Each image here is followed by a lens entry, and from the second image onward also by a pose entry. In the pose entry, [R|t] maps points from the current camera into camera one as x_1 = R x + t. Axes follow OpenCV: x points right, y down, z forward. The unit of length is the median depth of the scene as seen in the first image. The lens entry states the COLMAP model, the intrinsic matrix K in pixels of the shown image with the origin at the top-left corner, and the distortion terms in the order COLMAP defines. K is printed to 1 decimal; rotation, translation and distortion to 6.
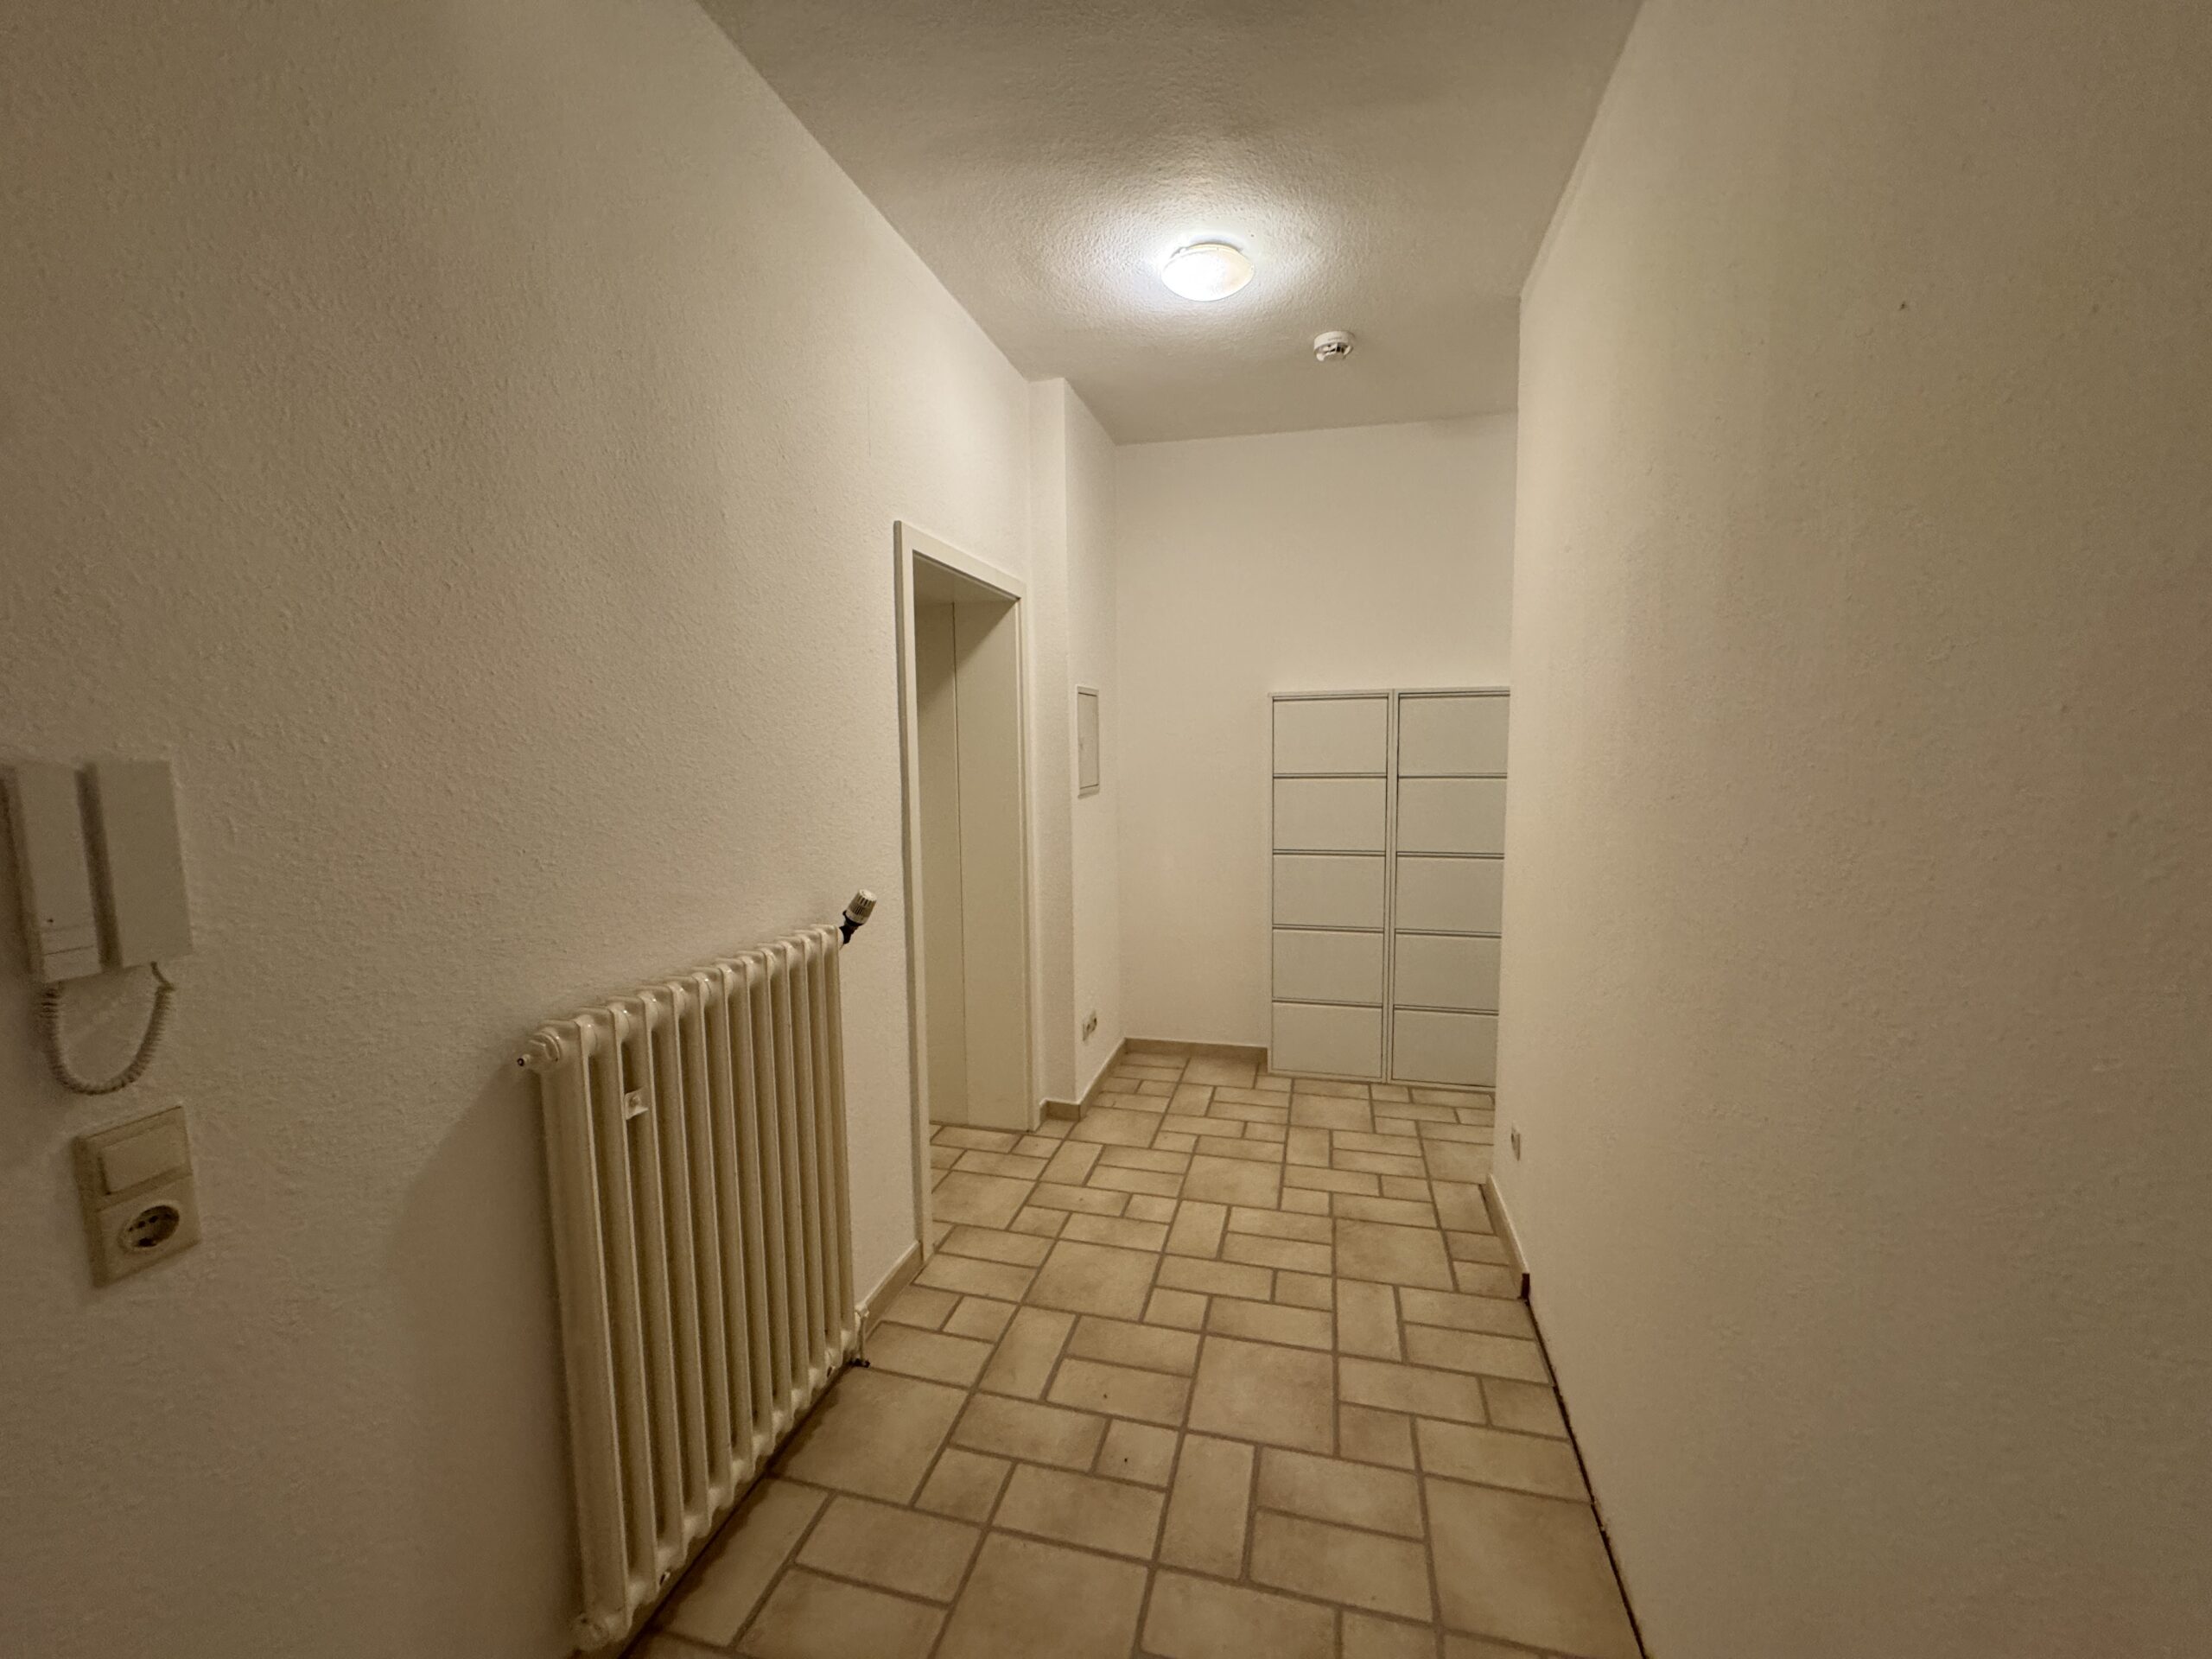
lens RADIAL K [[881.0, 0, 1106.0], [0, 881.0, 829.5], [0, 0, 1]] dist [-0.001790, -0.000009]
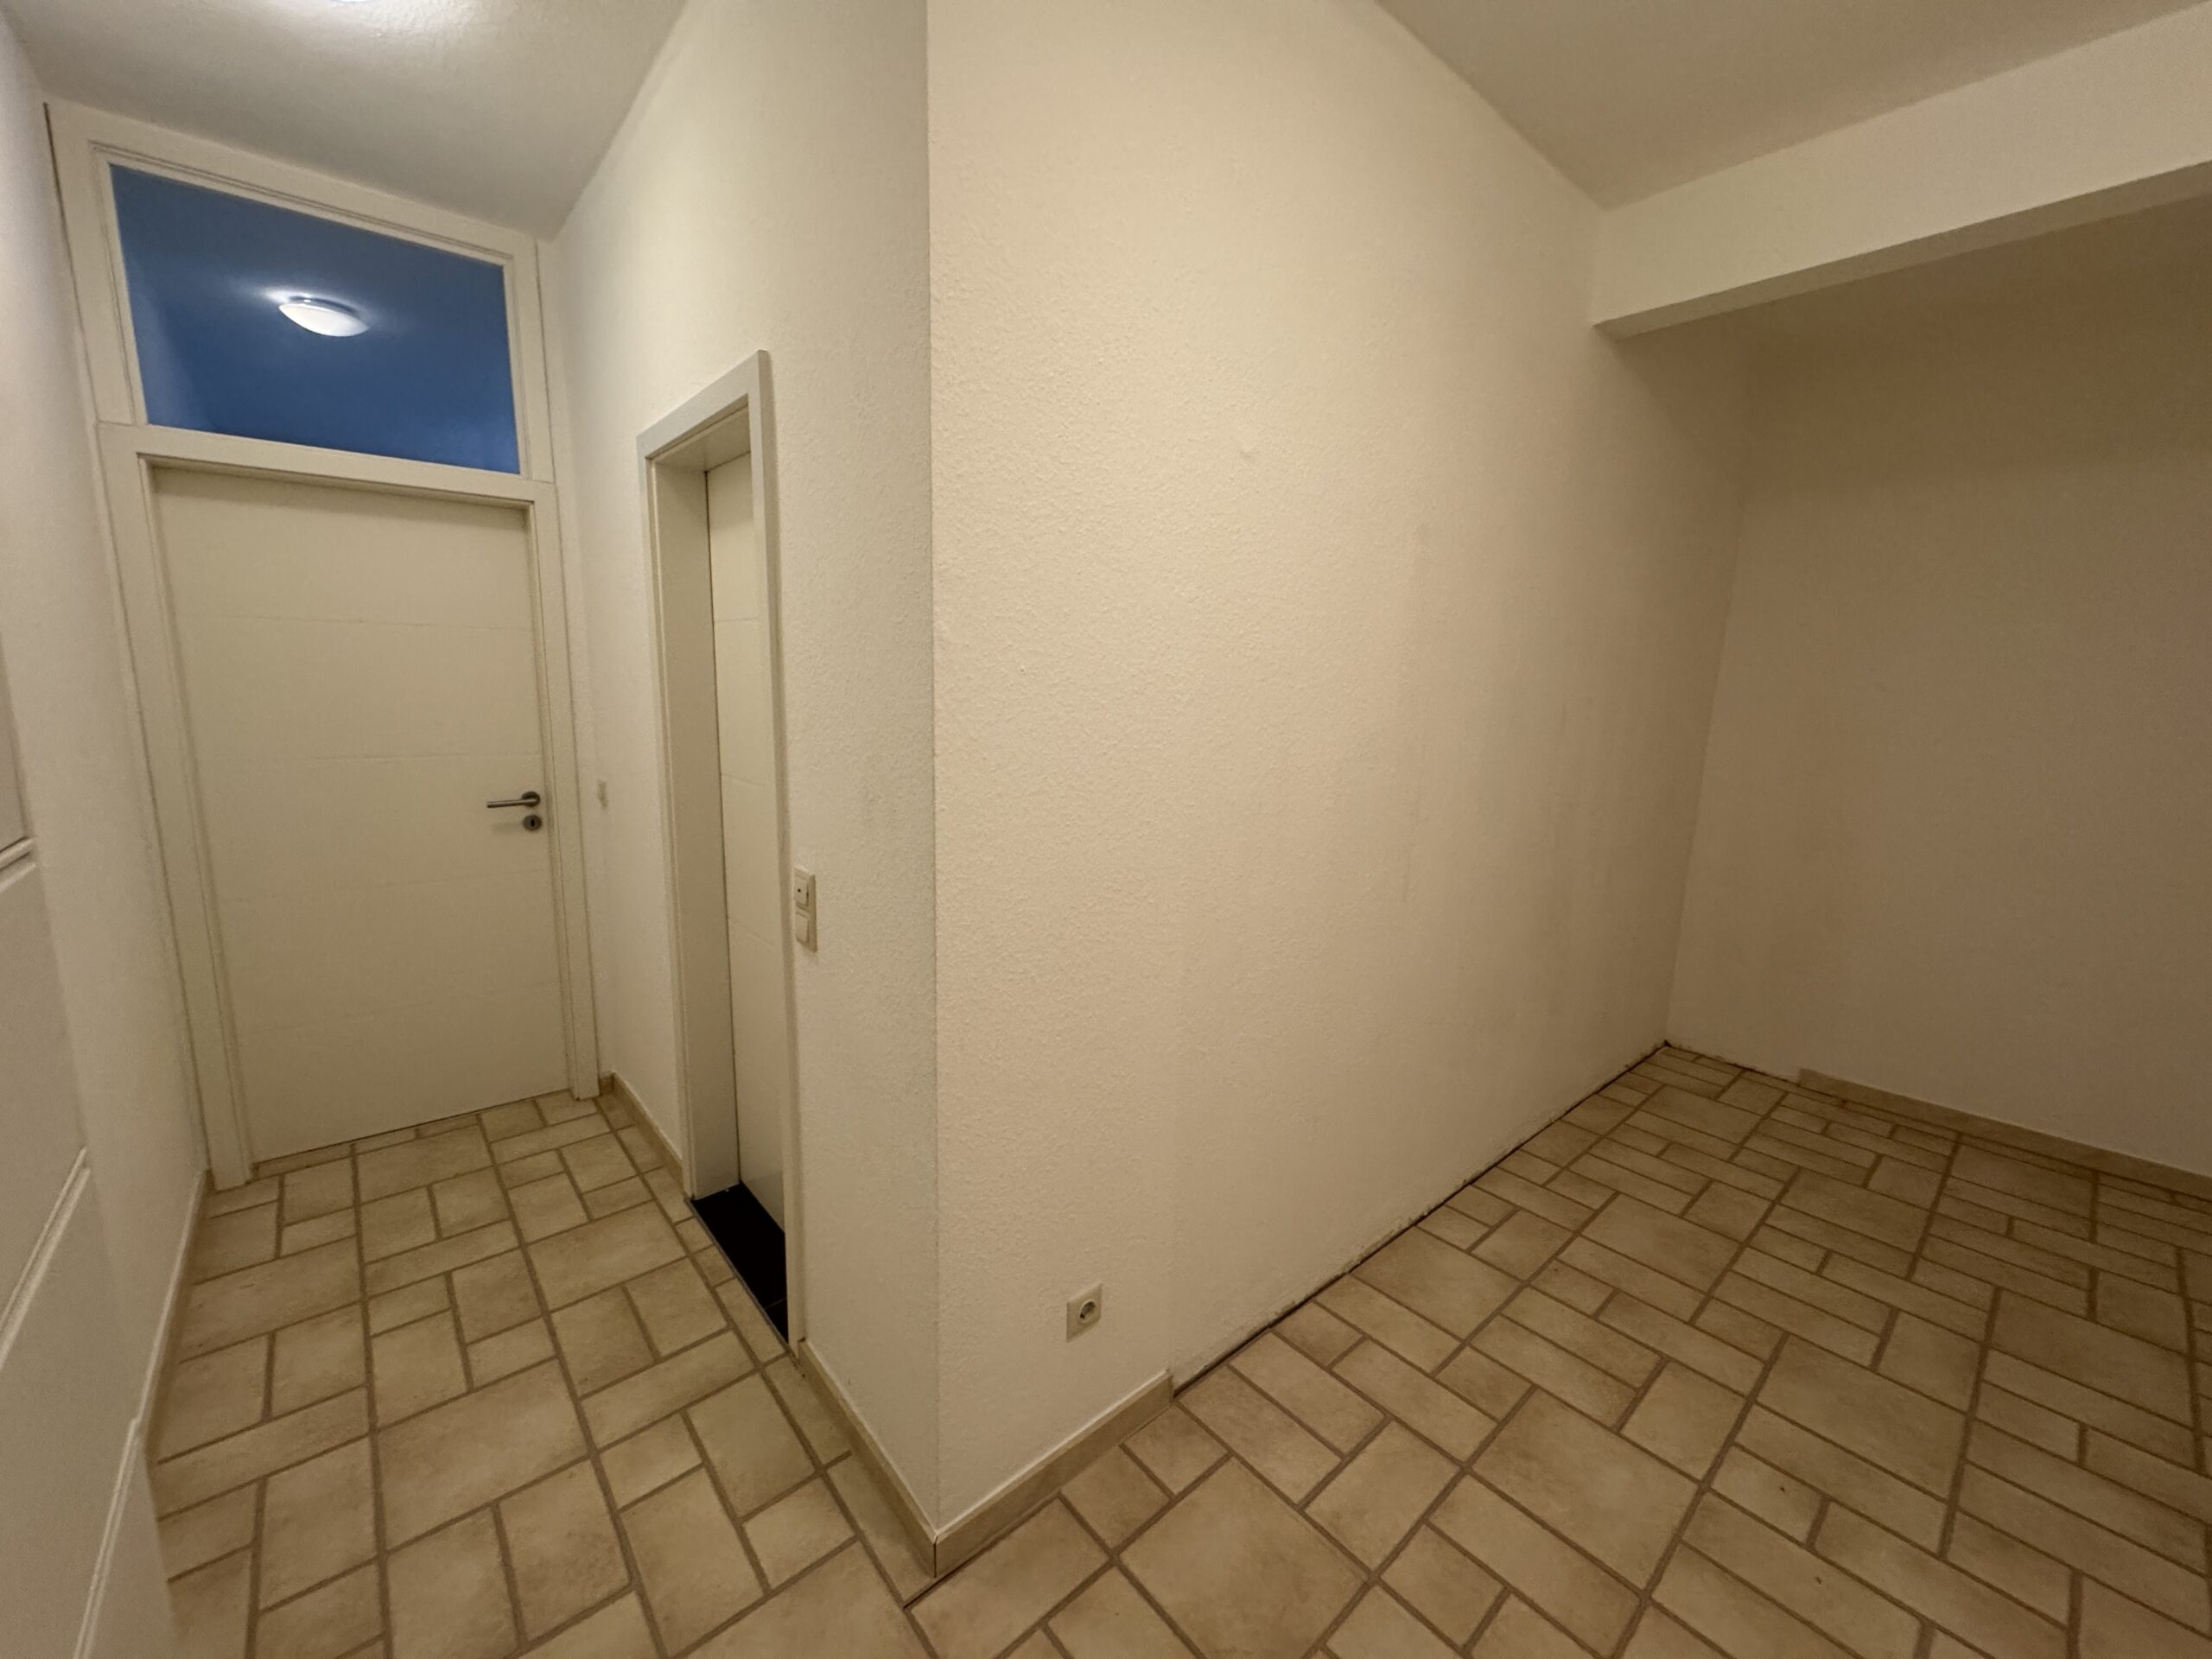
lens RADIAL K [[892.7, 0, 1132.6], [0, 892.7, 821.4], [0, 0, 1]] dist [-0.000179, 0.000022]
pose [[-0.833479, -0.104367, 0.542606, 0.150185], [0.039780, 0.968118, 0.247316, -0.211172], [-0.551118, 0.227718, -0.802754, 1.892665]]
